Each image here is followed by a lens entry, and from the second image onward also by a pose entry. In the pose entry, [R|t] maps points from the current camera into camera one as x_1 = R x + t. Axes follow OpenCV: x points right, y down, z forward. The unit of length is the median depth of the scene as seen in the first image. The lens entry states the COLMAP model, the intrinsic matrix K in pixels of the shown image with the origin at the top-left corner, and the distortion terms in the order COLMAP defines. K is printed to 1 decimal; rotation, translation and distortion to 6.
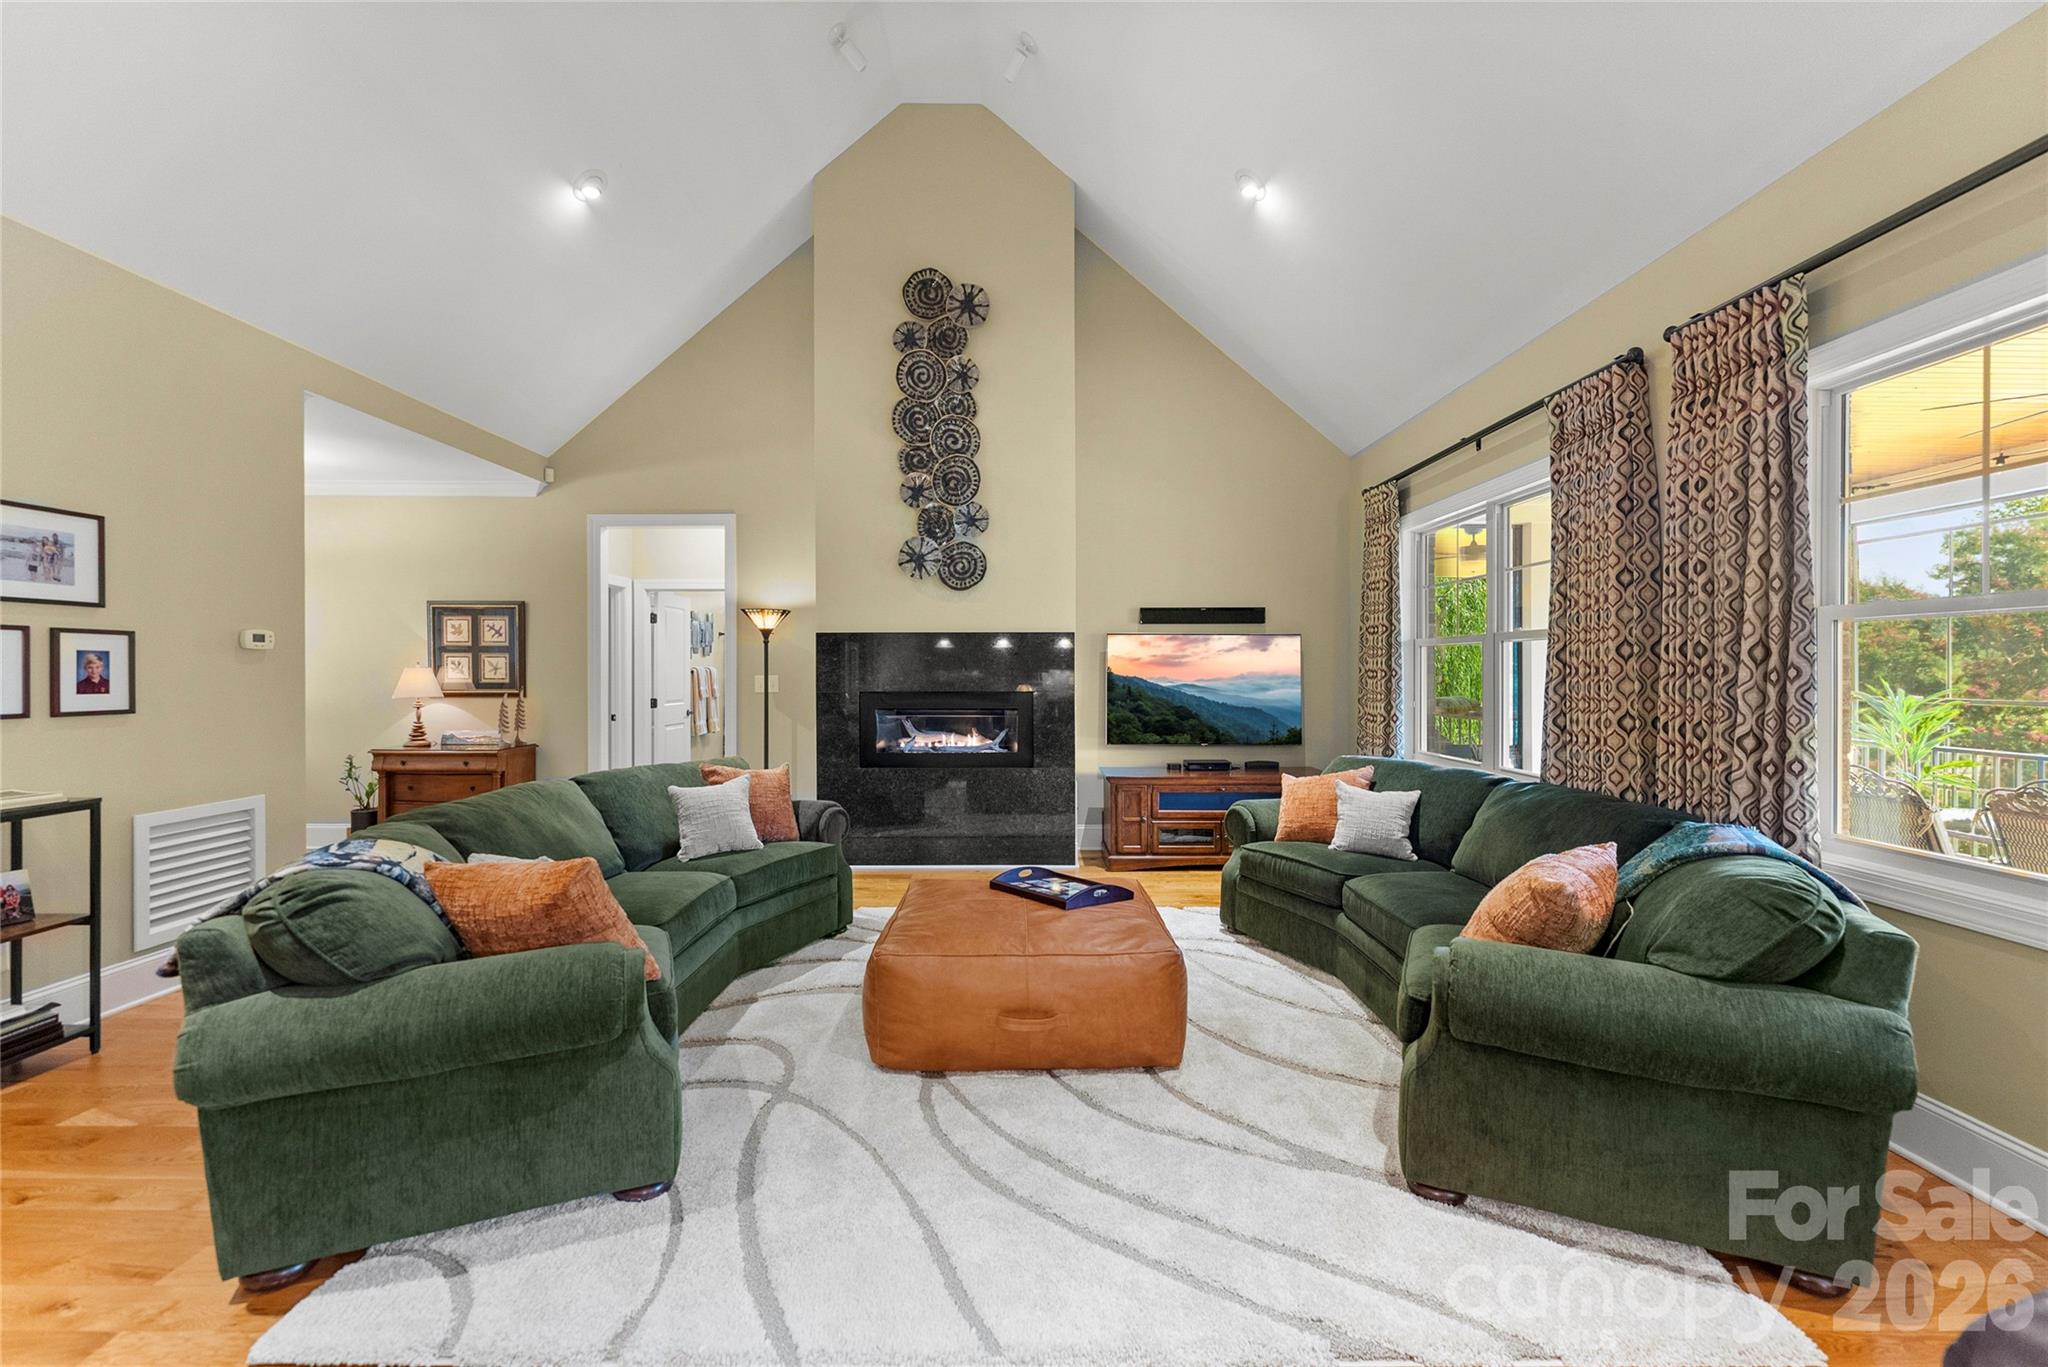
lens RADIAL K [[834.2, 0, 1027.2], [0, 834.2, 668.2], [0, 0, 1]] dist [-0.002755, 0.000723]
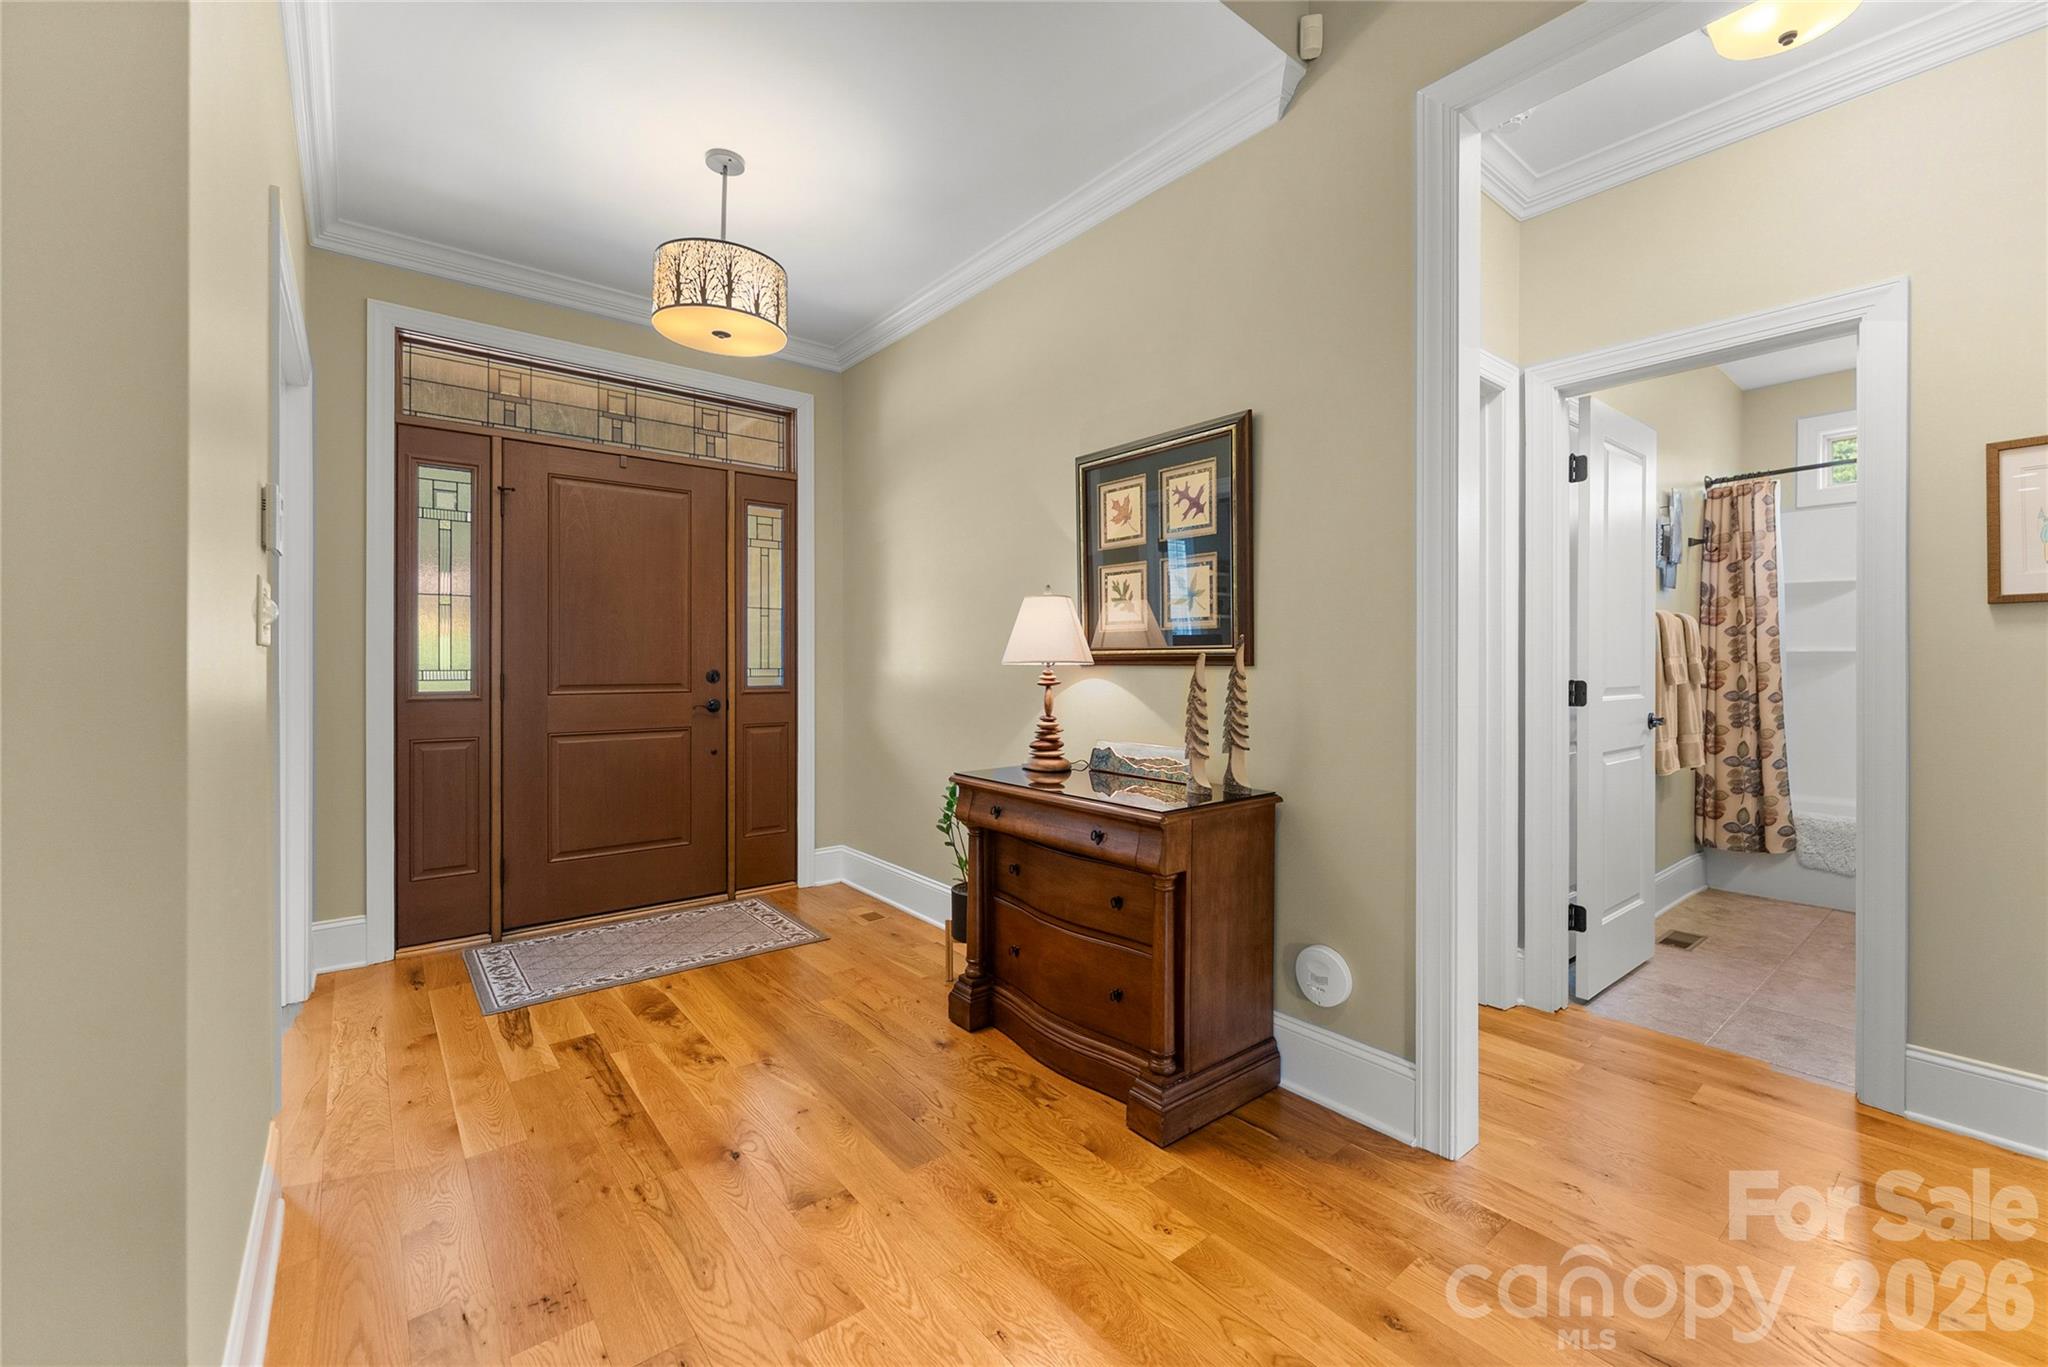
lens RADIAL K [[834.2, 0, 1027.2], [0, 834.2, 668.2], [0, 0, 1]] dist [-0.002755, 0.000723]
pose [[0.623824, 0.008955, -0.781513, -0.372487], [-0.001854, 0.999948, 0.009978, 0.032306], [0.781563, -0.004776, 0.623809, 0.688500]]
